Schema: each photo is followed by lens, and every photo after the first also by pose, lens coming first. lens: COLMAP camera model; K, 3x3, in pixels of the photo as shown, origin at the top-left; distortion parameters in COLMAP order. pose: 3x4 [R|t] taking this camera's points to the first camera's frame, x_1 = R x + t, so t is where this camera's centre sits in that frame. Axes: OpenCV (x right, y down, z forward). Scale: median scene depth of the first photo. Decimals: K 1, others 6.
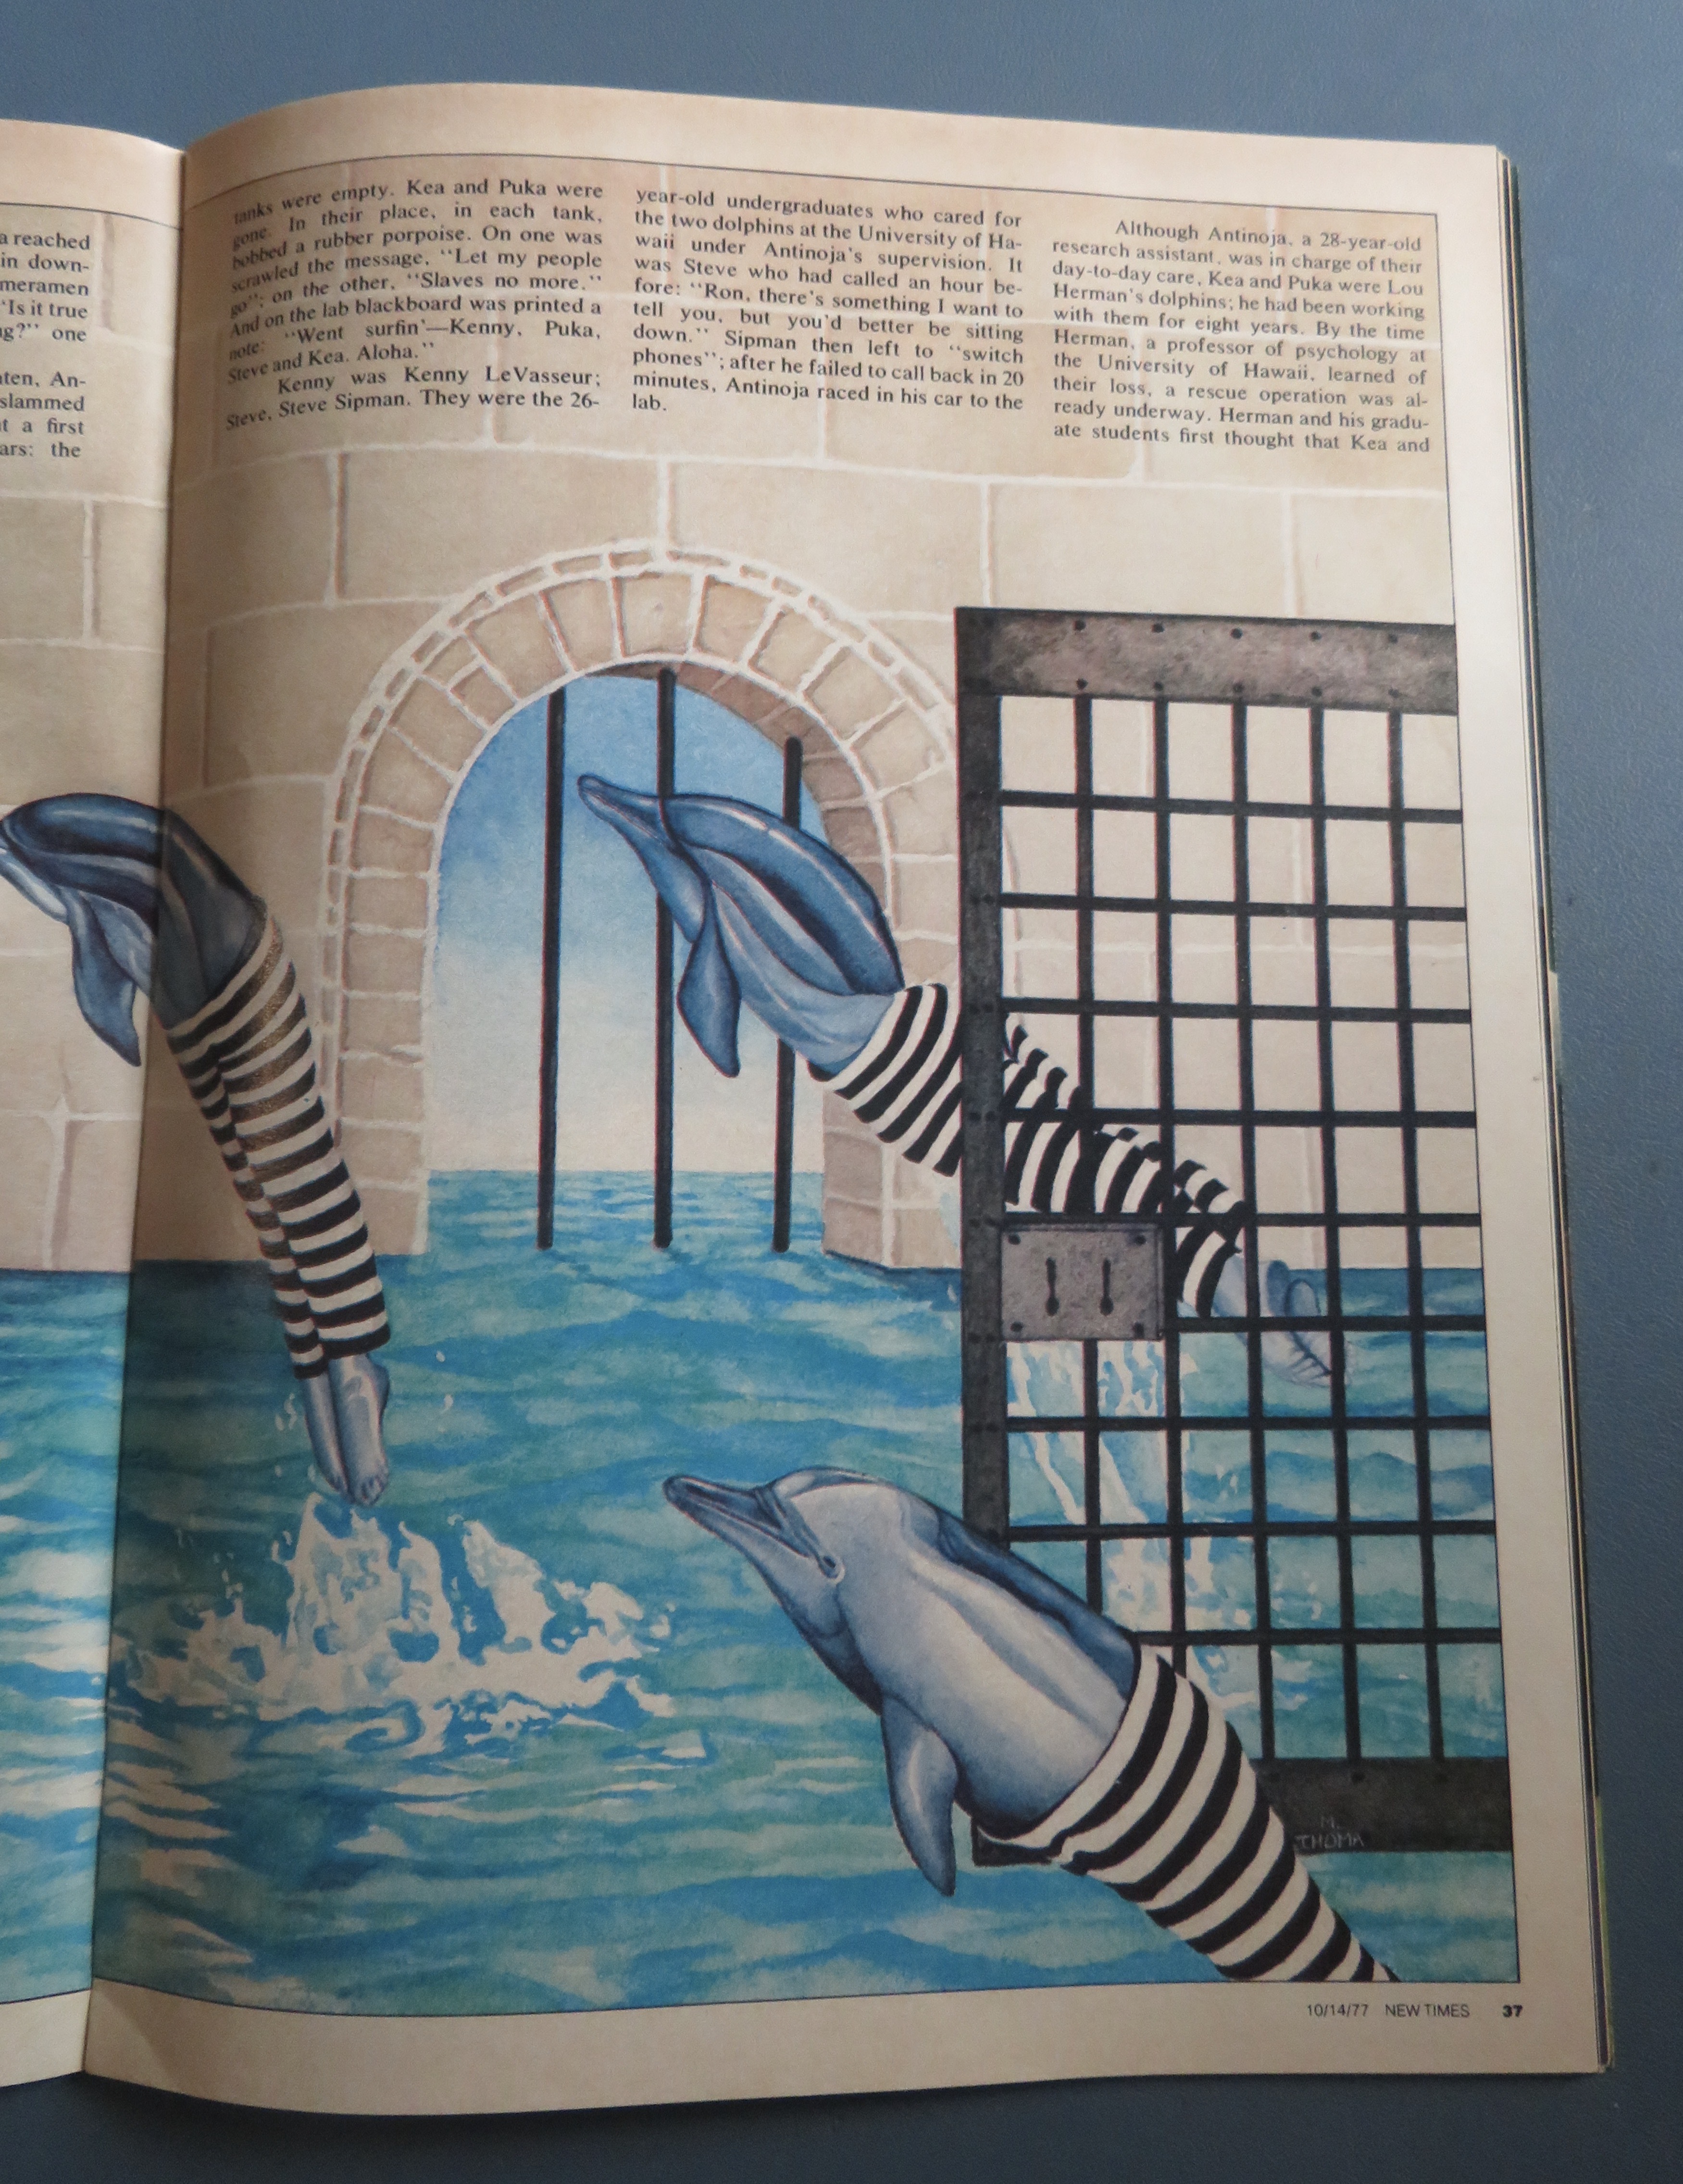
lens RADIAL K [[874.0, 0, 840.4], [0, 874.0, 1092.2], [0, 0, 1]] dist [0.000034, 0.000182]
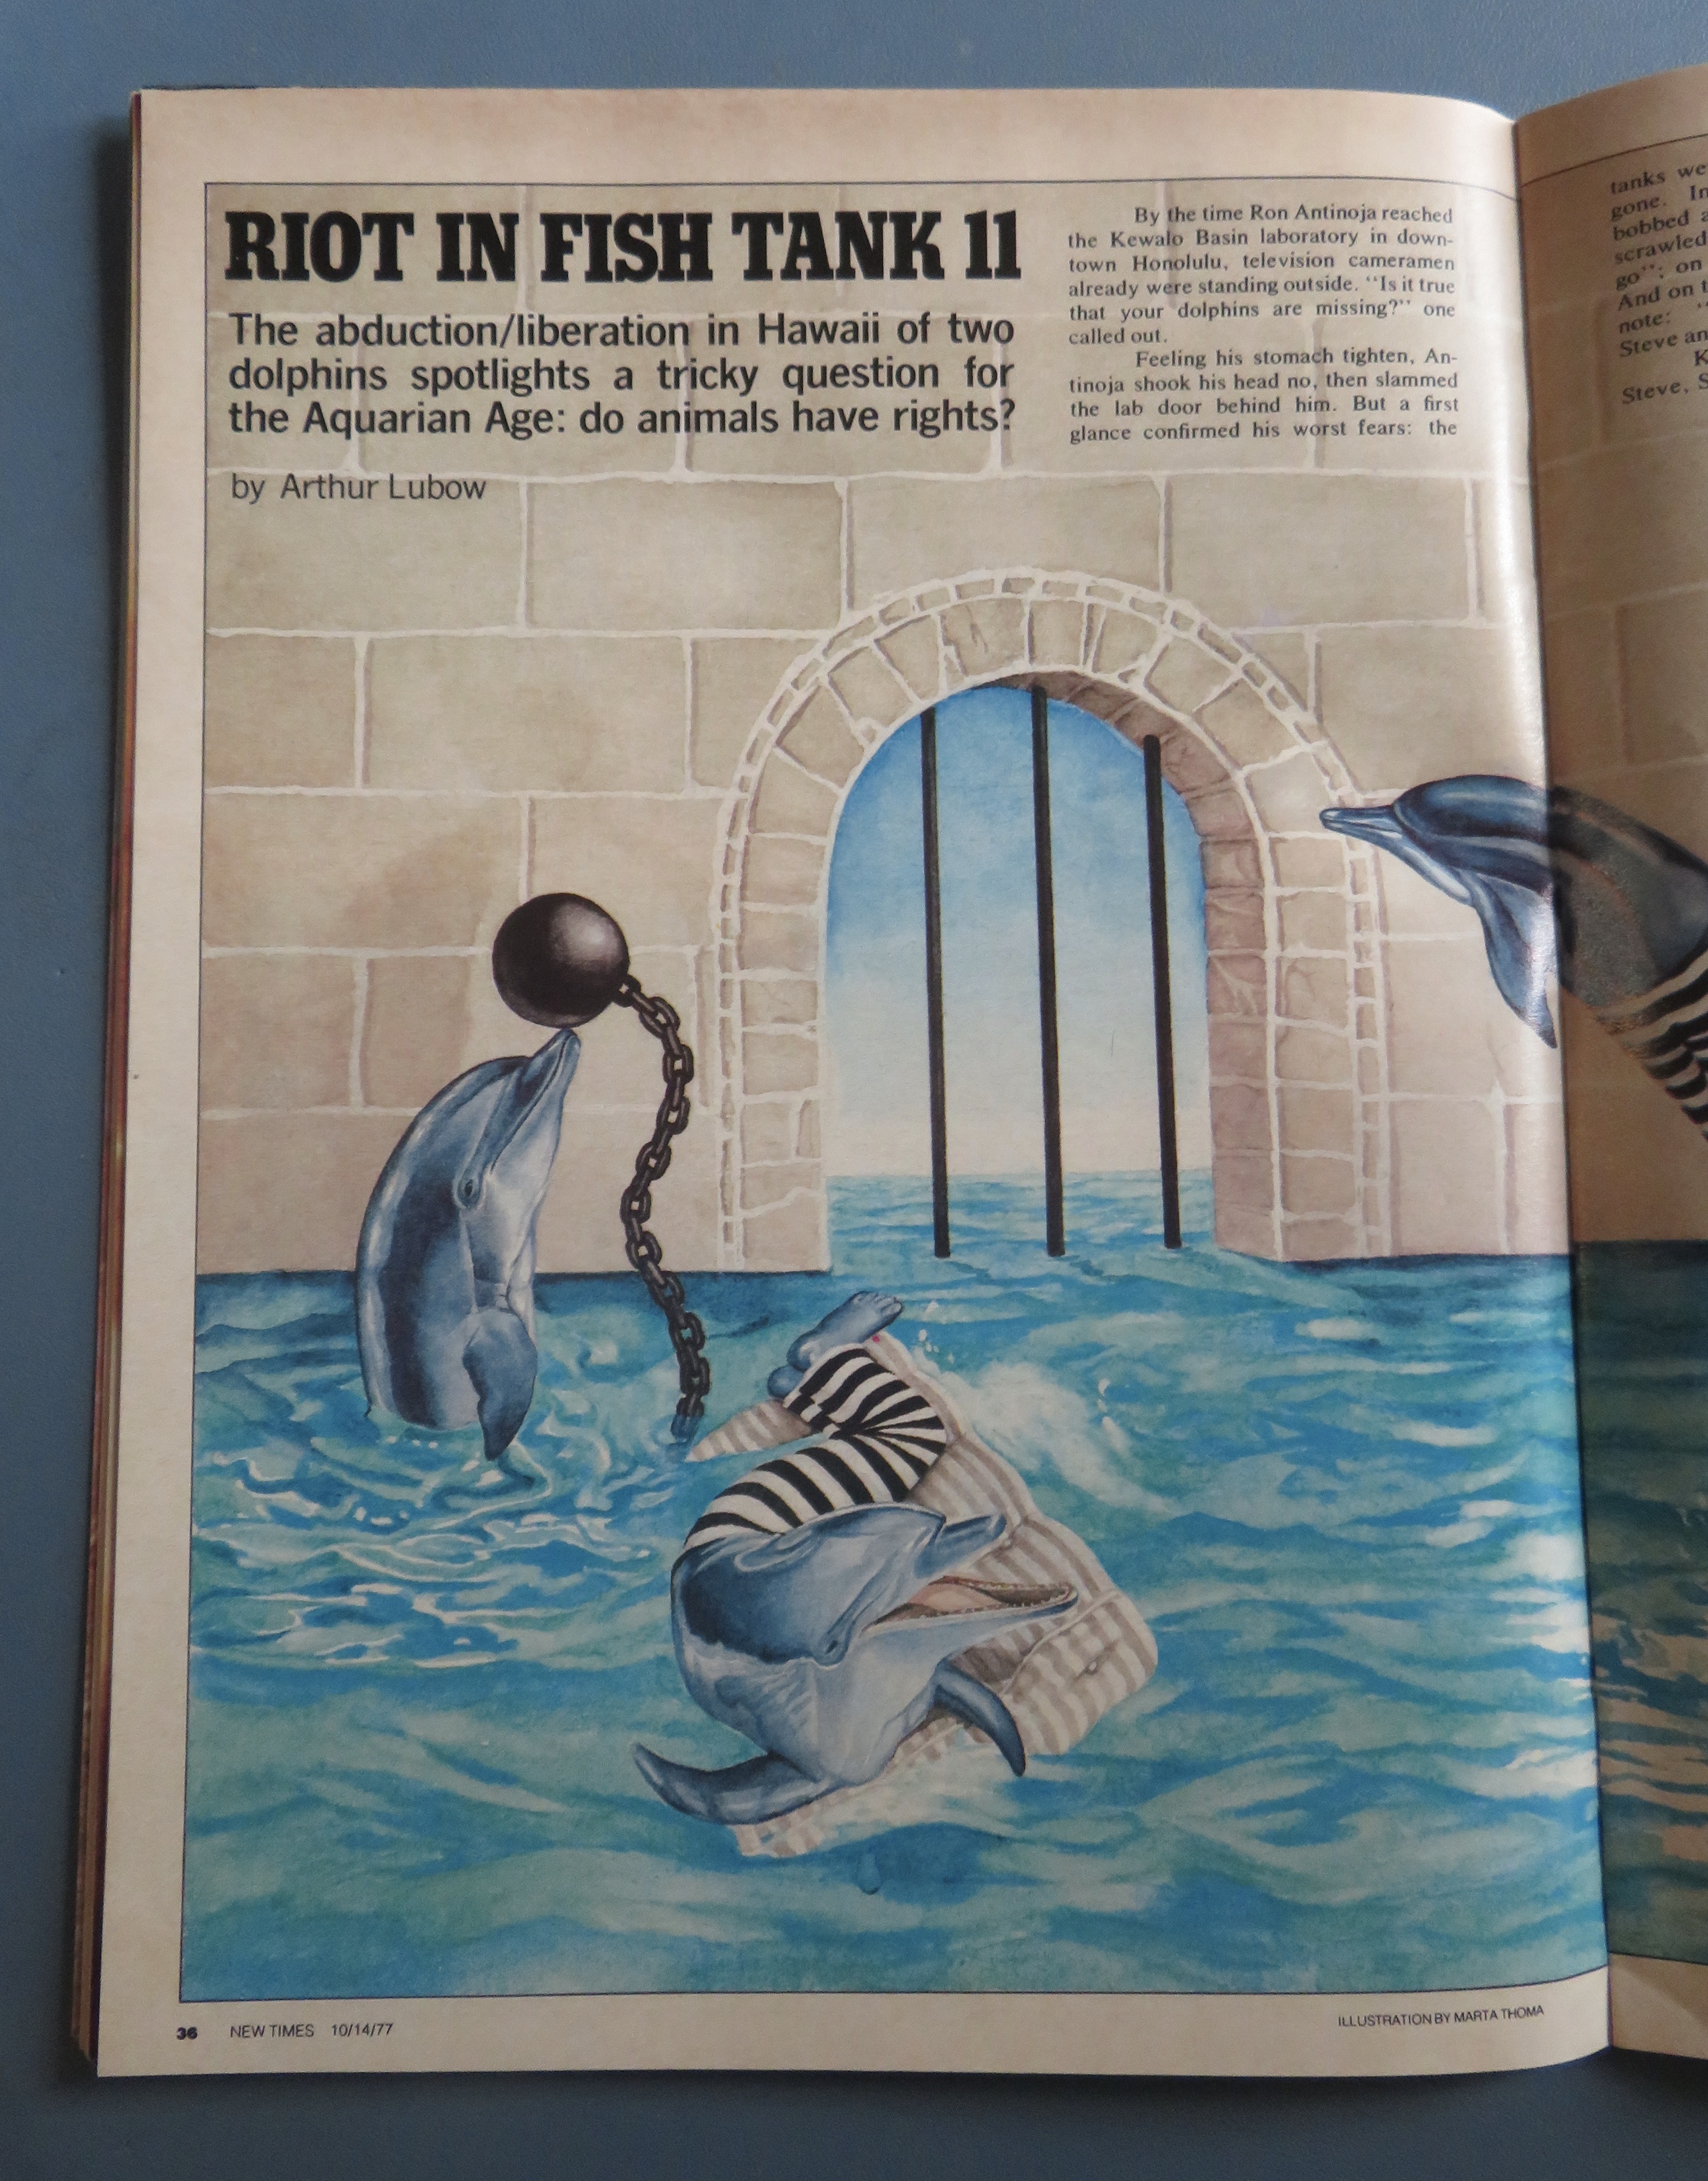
lens RADIAL K [[888.1, 0, 854.7], [0, 888.1, 1090.5], [0, 0, 1]] dist [-0.000579, 0.000467]
pose [[0.999601, -0.026904, 0.008640, -1.629535], [0.026830, 0.999603, 0.008582, -0.011705], [-0.008867, -0.008347, 0.999926, -0.004915]]
